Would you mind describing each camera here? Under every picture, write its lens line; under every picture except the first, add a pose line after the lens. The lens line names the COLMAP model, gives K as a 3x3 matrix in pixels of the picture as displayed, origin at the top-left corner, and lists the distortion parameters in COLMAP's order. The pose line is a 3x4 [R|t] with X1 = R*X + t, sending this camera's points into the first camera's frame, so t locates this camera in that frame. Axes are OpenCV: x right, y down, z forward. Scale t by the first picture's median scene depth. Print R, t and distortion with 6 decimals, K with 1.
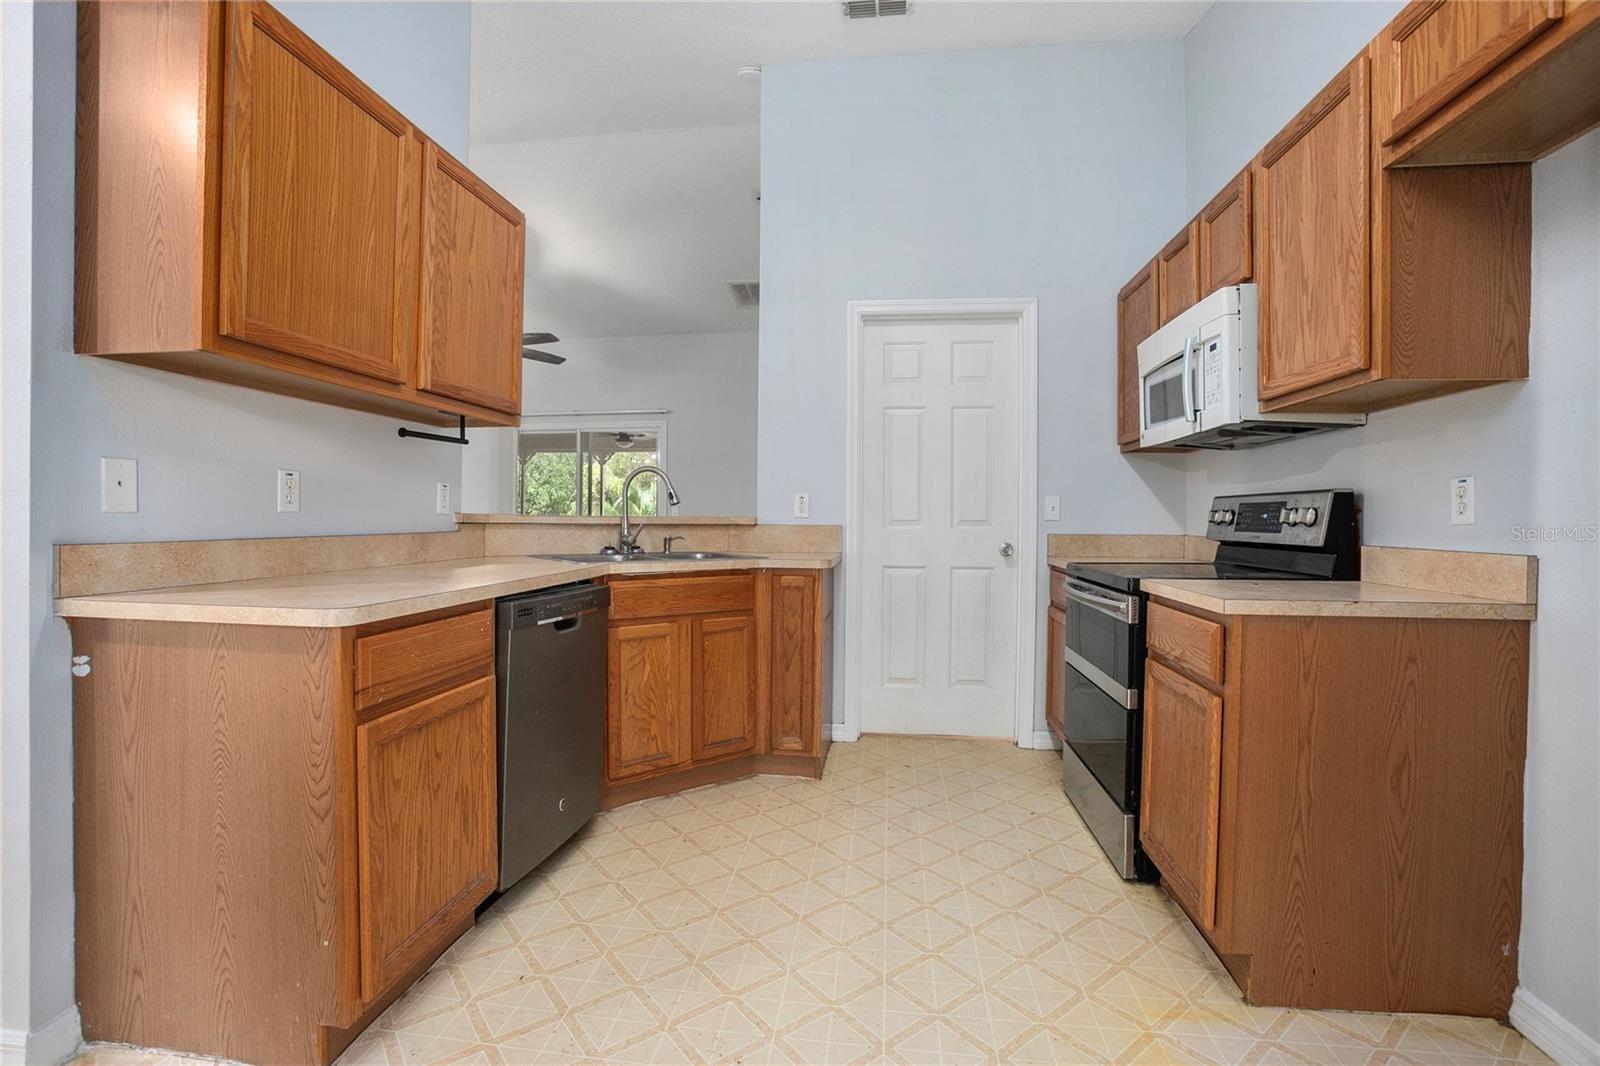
lens RADIAL K [[733.9, 0, 797.2], [0, 733.9, 526.7], [0, 0, 1]] dist [-0.078845, 0.028731]
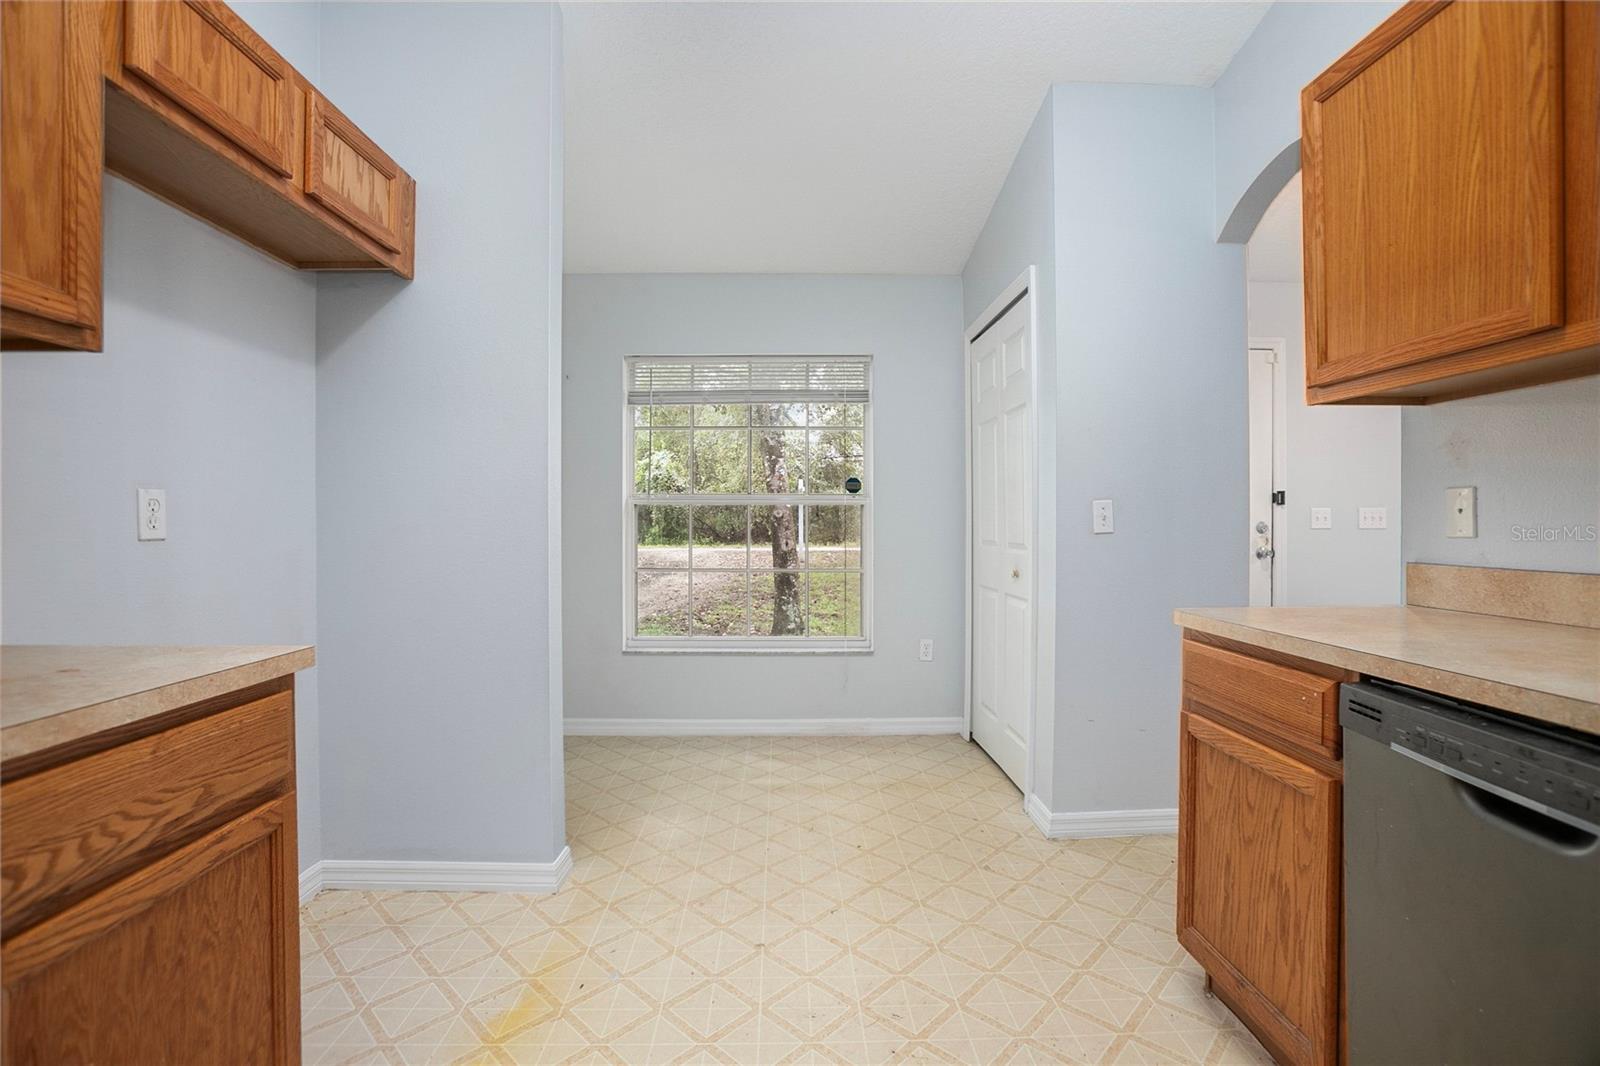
lens RADIAL K [[733.9, 0, 797.2], [0, 733.9, 526.7], [0, 0, 1]] dist [-0.078845, 0.028731]
pose [[-0.989544, -0.006489, -0.144084, 0.202784], [-0.008800, 0.999843, 0.015410, -0.043803], [0.143961, 0.016517, -0.989446, 1.872221]]
